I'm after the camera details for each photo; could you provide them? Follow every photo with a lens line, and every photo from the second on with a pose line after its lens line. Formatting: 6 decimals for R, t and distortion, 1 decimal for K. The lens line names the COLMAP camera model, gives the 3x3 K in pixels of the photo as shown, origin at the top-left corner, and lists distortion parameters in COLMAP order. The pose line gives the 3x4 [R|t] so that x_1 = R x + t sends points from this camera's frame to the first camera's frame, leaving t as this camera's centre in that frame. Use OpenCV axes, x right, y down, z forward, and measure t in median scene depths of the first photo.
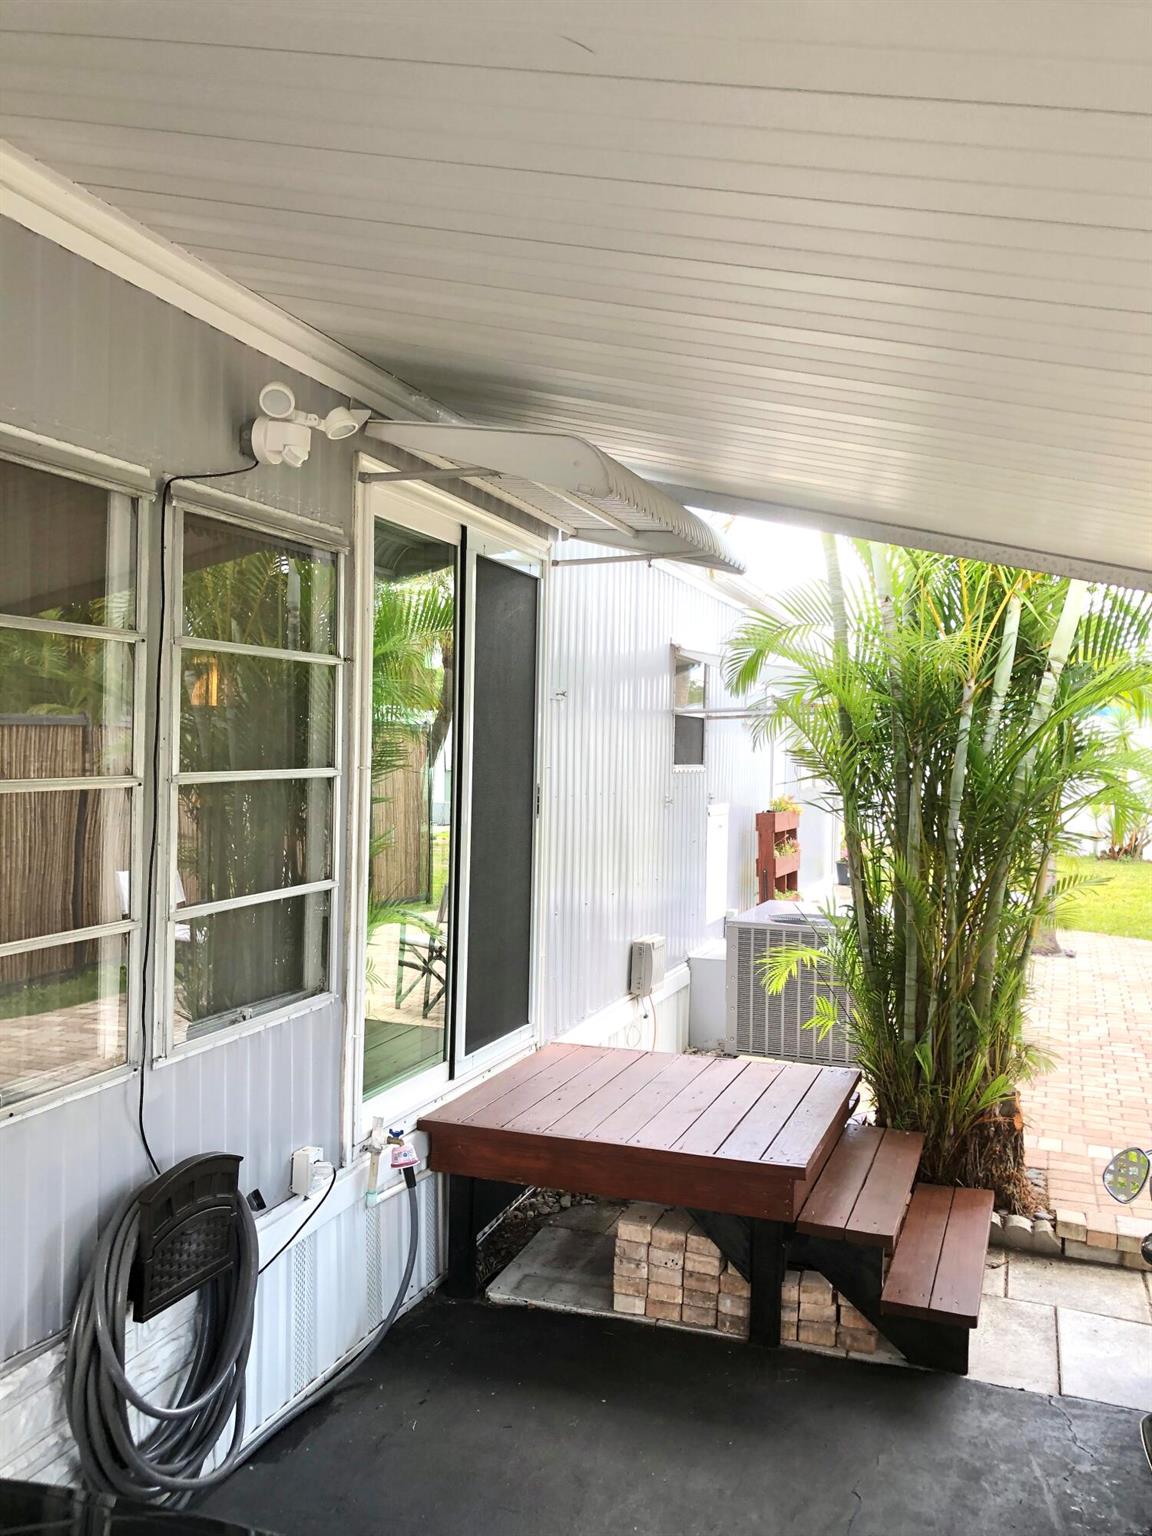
lens RADIAL K [[1267.7, 0, 576.0], [0, 1267.7, 768.0], [0, 0, 1]] dist [-0.033621, -0.008569]
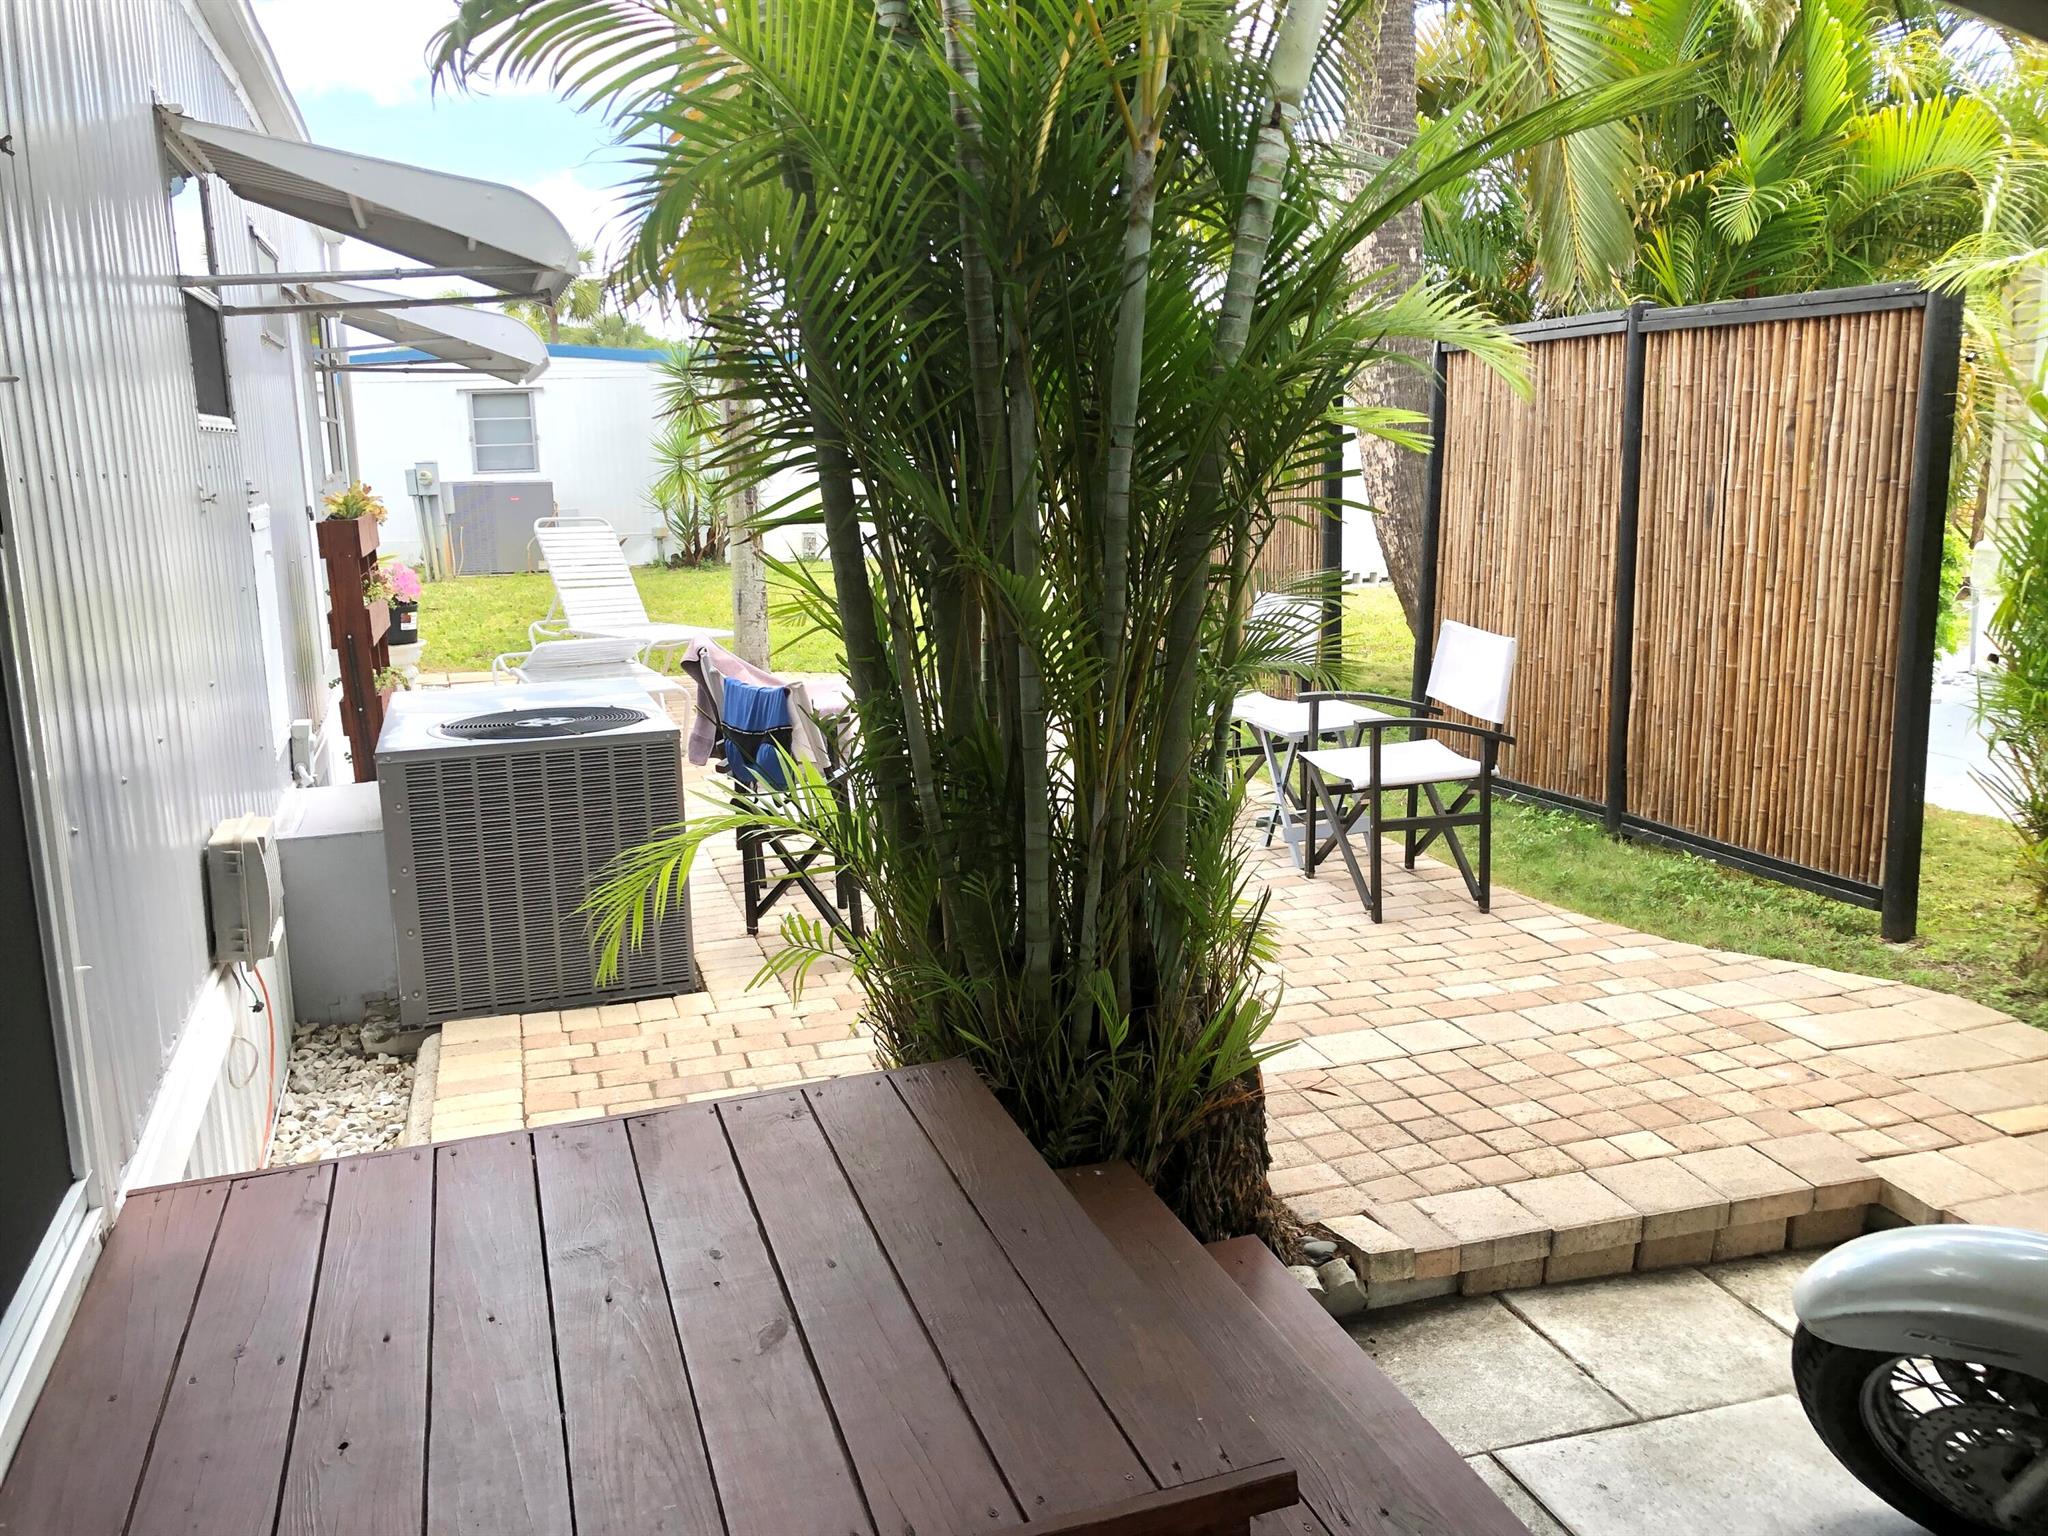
lens RADIAL K [[1690.3, 0, 1063.9], [0, 1690.3, 776.8], [0, 0, 1]] dist [-0.033621, -0.008569]
pose [[0.771910, -0.164312, 0.614131, -0.075842], [0.046685, 0.978064, 0.203005, 0.020020], [-0.634016, -0.128031, 0.762648, 0.443536]]
